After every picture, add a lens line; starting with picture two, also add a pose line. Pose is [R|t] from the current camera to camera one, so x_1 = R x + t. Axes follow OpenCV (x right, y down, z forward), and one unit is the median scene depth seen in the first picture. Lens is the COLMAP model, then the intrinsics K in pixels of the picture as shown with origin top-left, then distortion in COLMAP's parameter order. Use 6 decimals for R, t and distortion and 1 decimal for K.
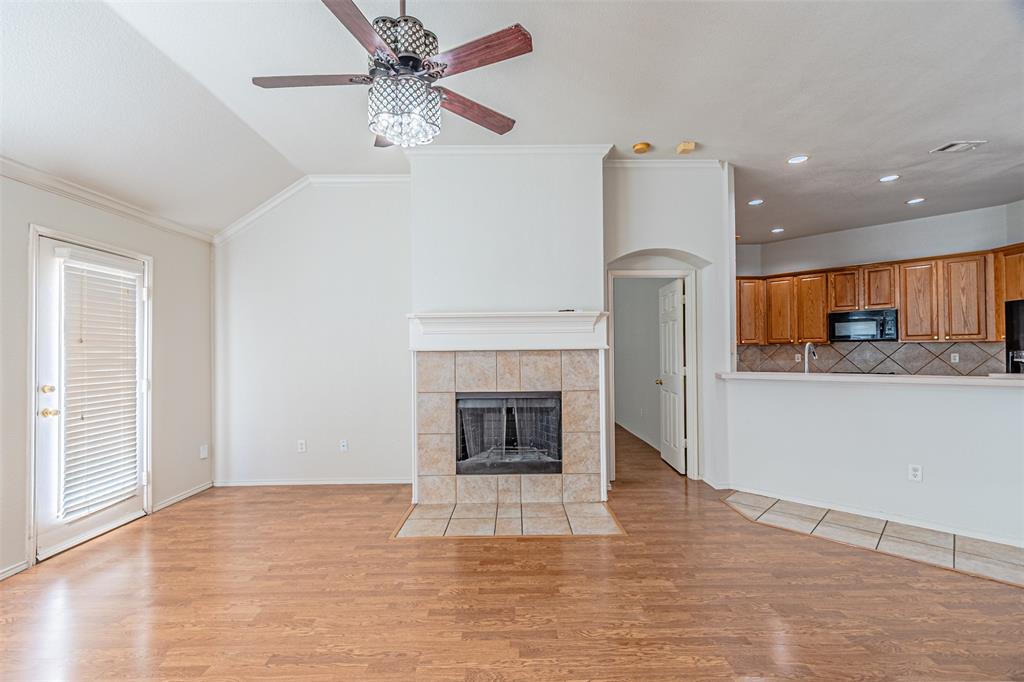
lens RADIAL K [[443.4, 0, 512.0], [0, 443.4, 347.9], [0, 0, 1]] dist [0.003955, -0.000264]
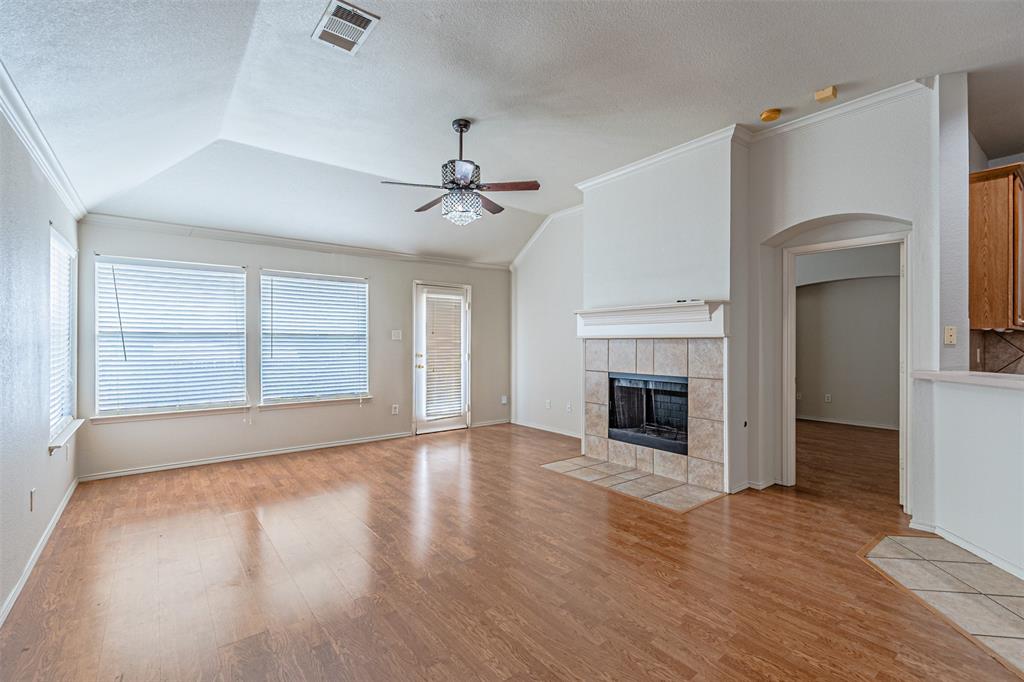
lens RADIAL K [[443.4, 0, 506.0], [0, 443.4, 338.3], [0, 0, 1]] dist [0.003955, -0.000264]
pose [[0.611600, 0.003852, -0.791158, 0.682233], [0.002316, 0.999975, 0.006659, -0.002985], [0.791164, -0.005906, 0.611576, 0.017306]]
